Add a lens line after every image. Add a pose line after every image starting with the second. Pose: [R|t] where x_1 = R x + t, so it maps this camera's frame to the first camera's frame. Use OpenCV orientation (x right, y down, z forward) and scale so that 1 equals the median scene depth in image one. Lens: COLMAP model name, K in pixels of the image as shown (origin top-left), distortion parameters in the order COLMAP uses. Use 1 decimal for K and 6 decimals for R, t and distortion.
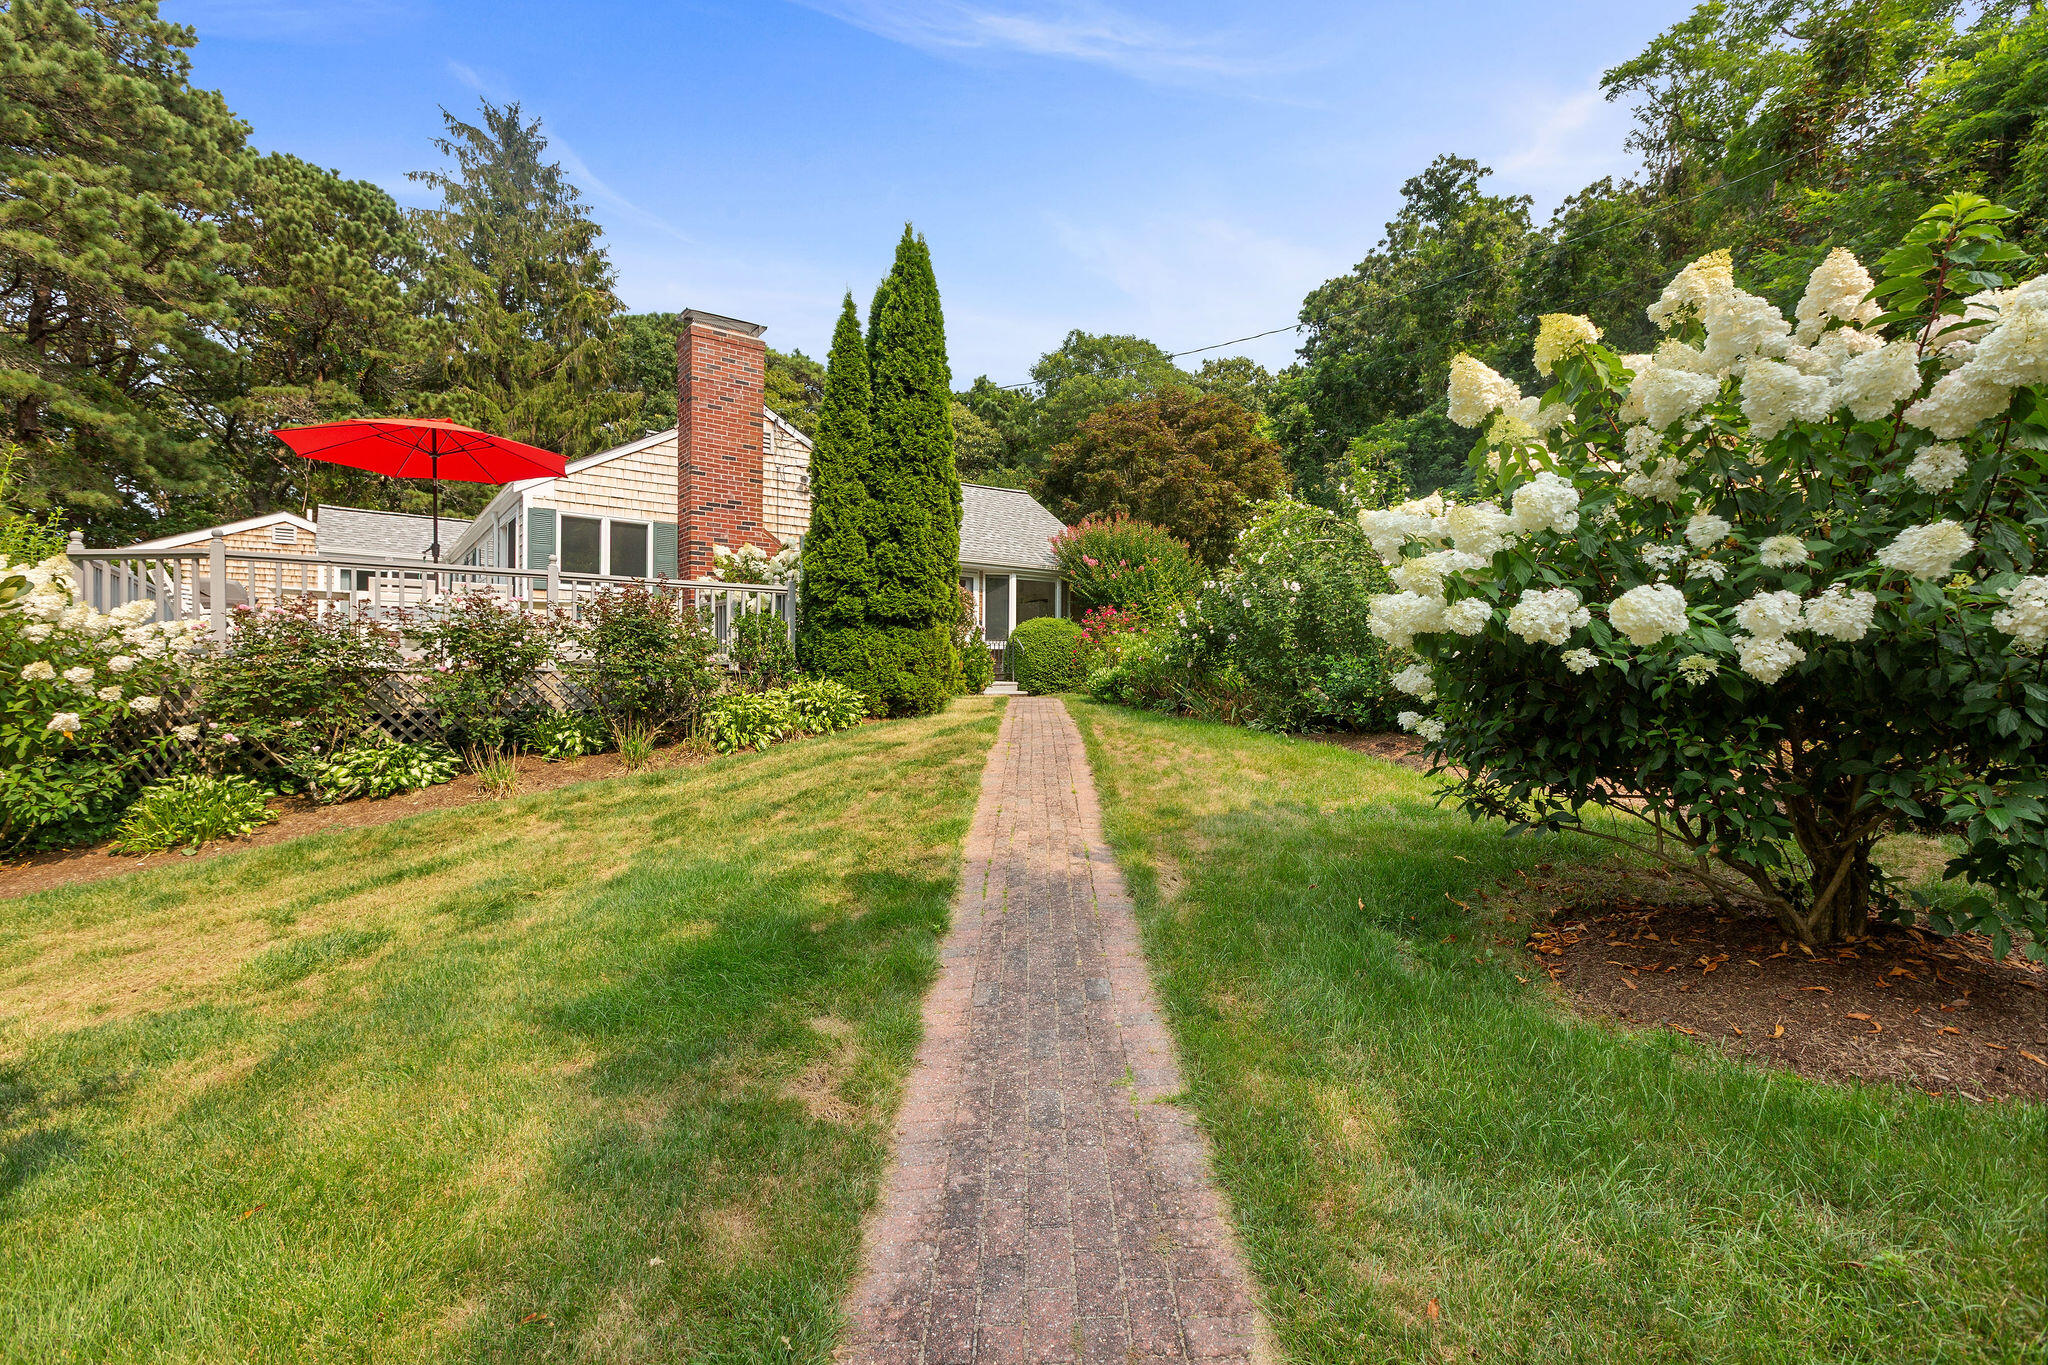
lens RADIAL K [[921.6, 0, 1014.7], [0, 921.6, 692.6], [0, 0, 1]] dist [0.006358, -0.002252]
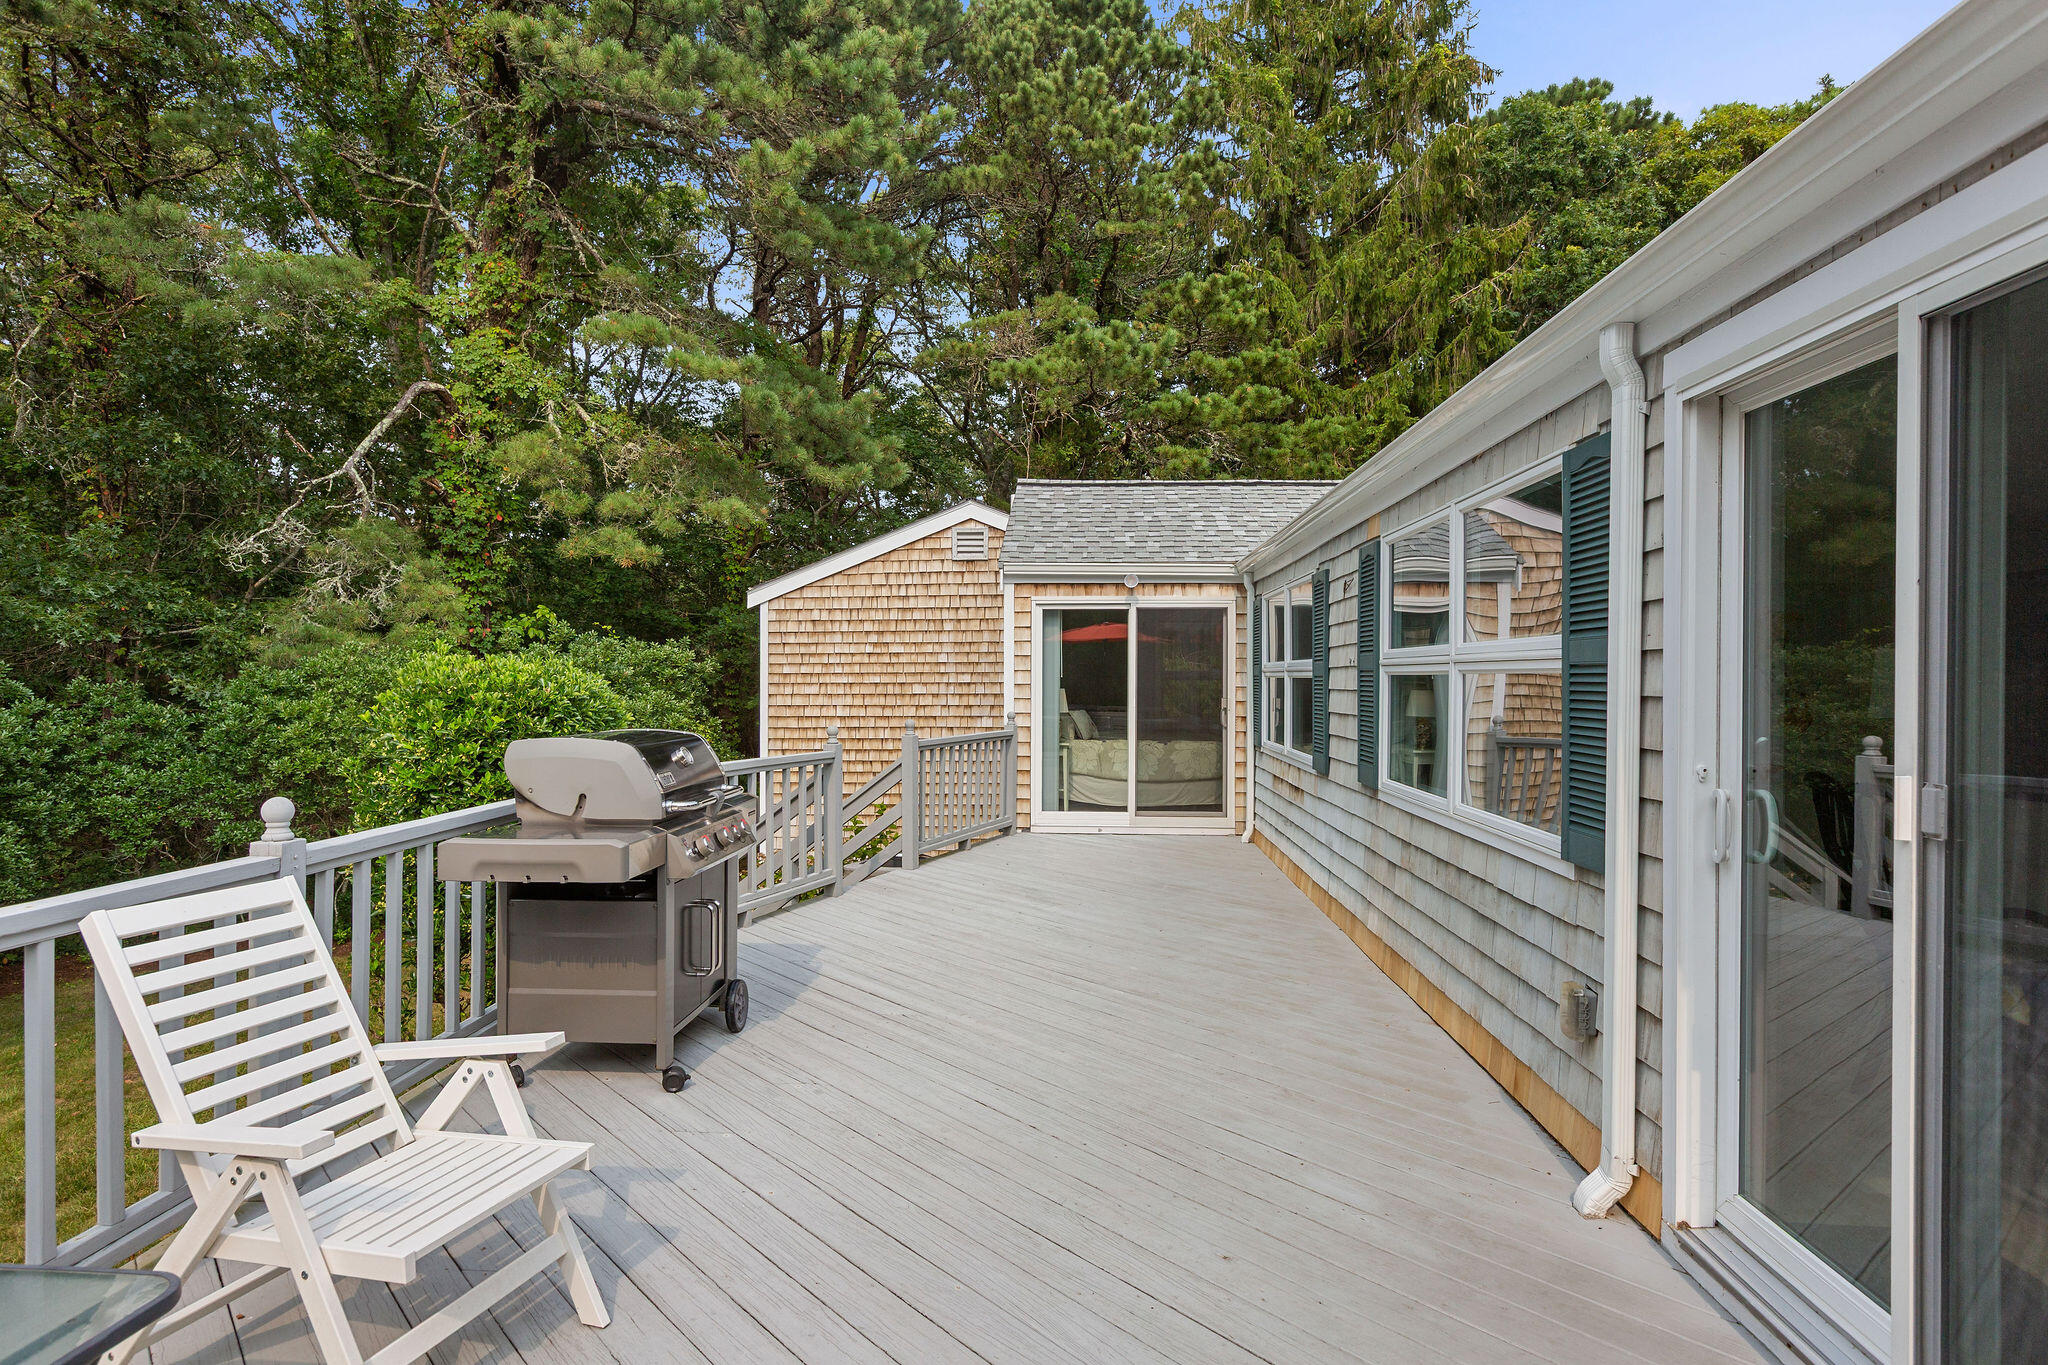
lens RADIAL K [[1074.0, 0, 1039.5], [0, 1074.0, 684.7], [0, 0, 1]] dist [0.005704, -0.000896]
pose [[0.775440, 0.001679, -0.631419, -0.292821], [-0.002754, 0.999996, -0.000724, -0.071233], [0.631415, 0.002300, 0.775442, 0.435764]]
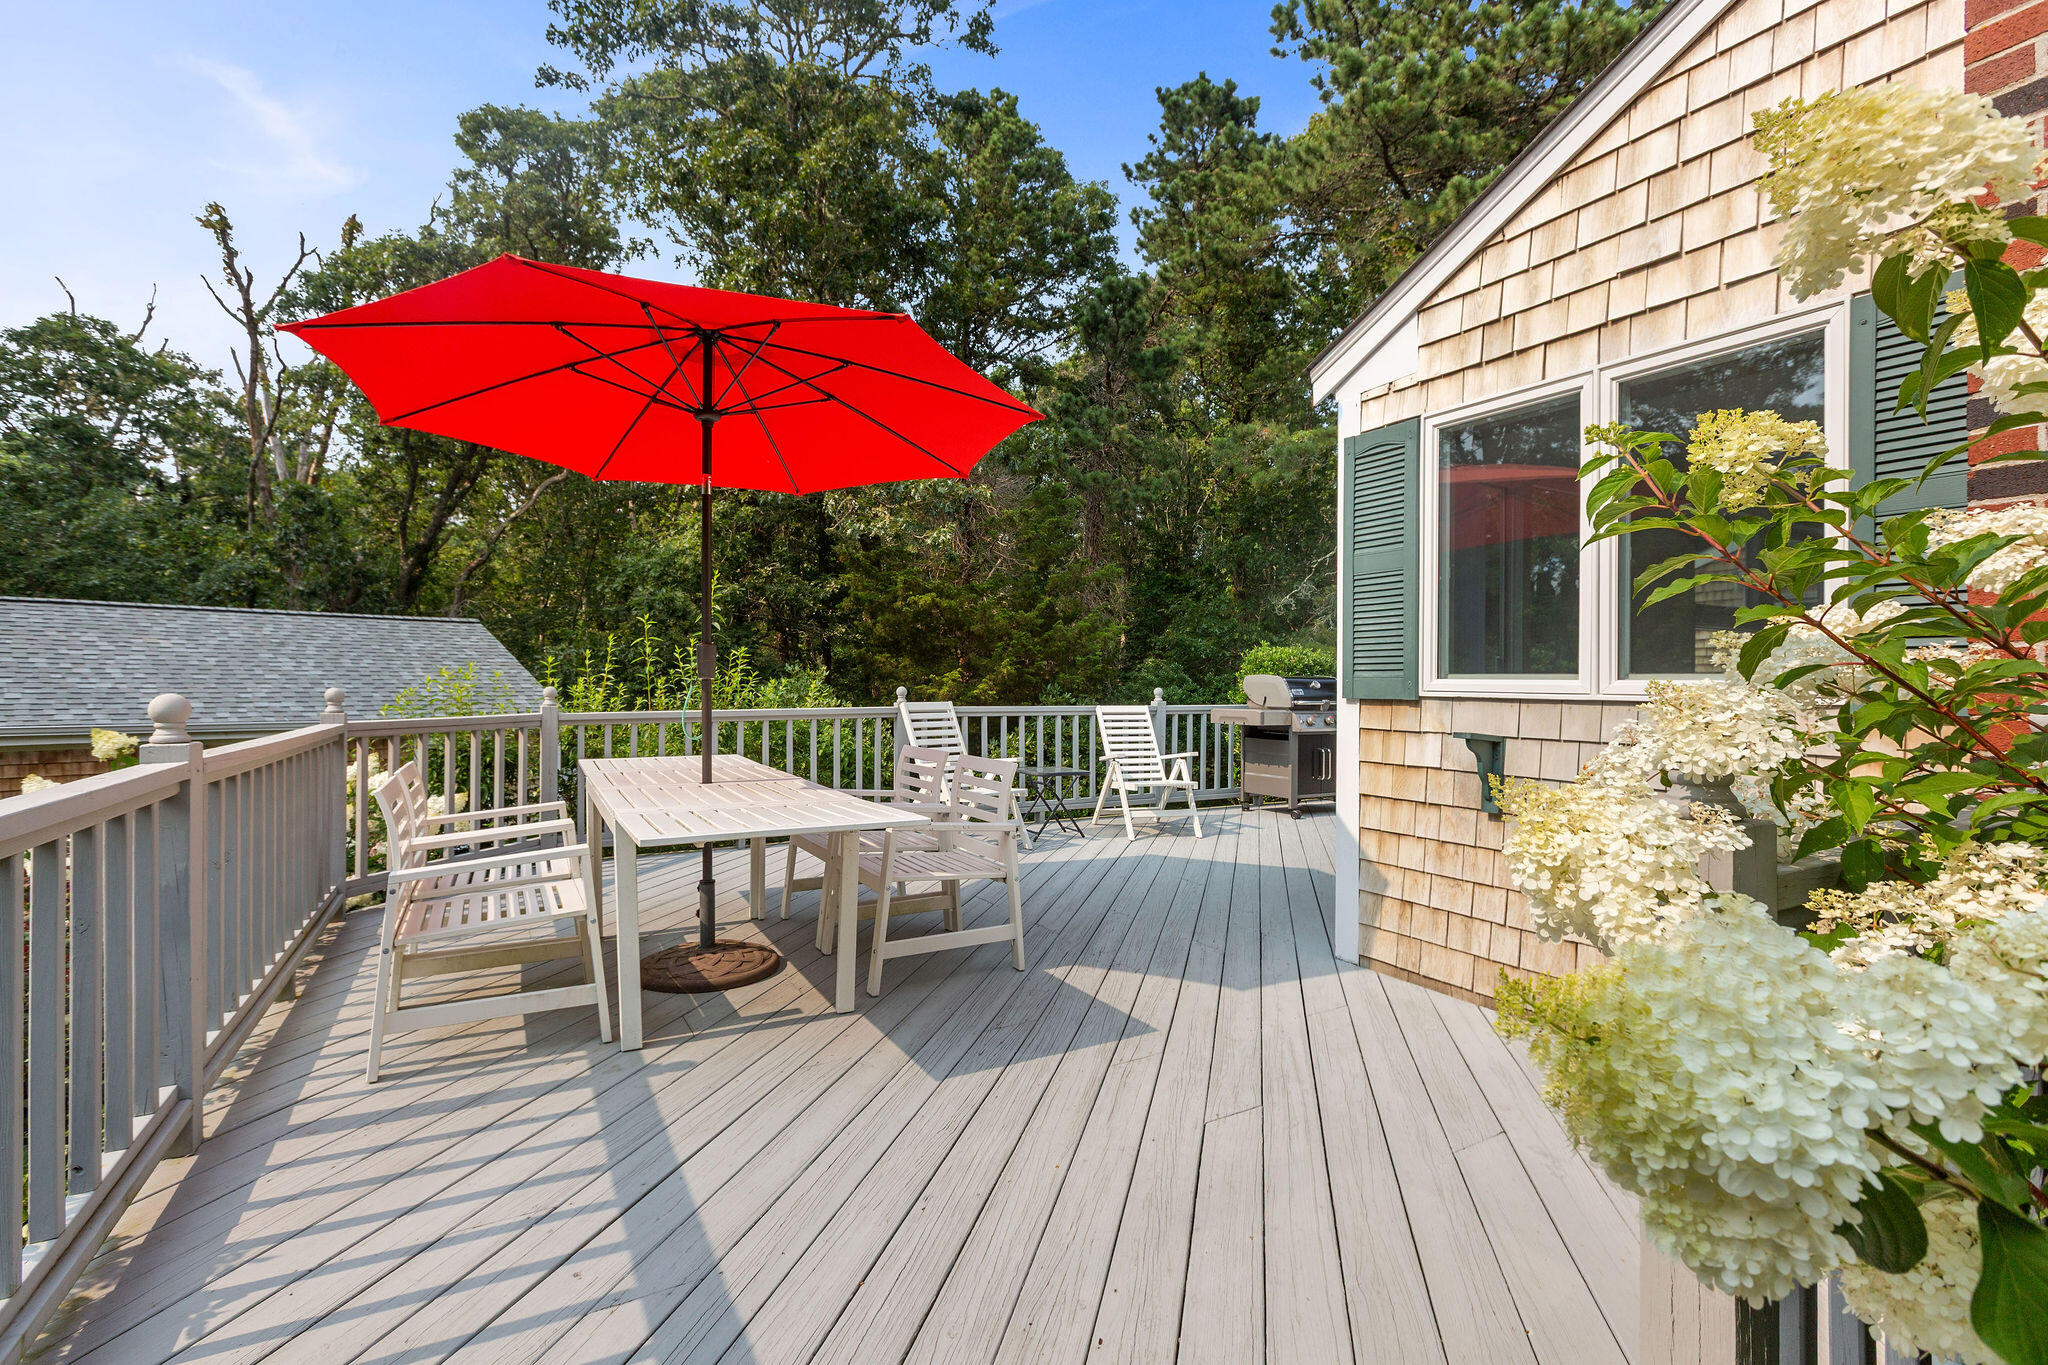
lens RADIAL K [[921.6, 0, 1023.0], [0, 921.6, 687.9], [0, 0, 1]] dist [0.006358, -0.002252]
pose [[-0.136154, -0.006194, -0.990668, -0.092761], [0.004637, 0.999966, -0.006889, -0.056402], [0.990677, -0.005532, -0.136120, 0.473234]]
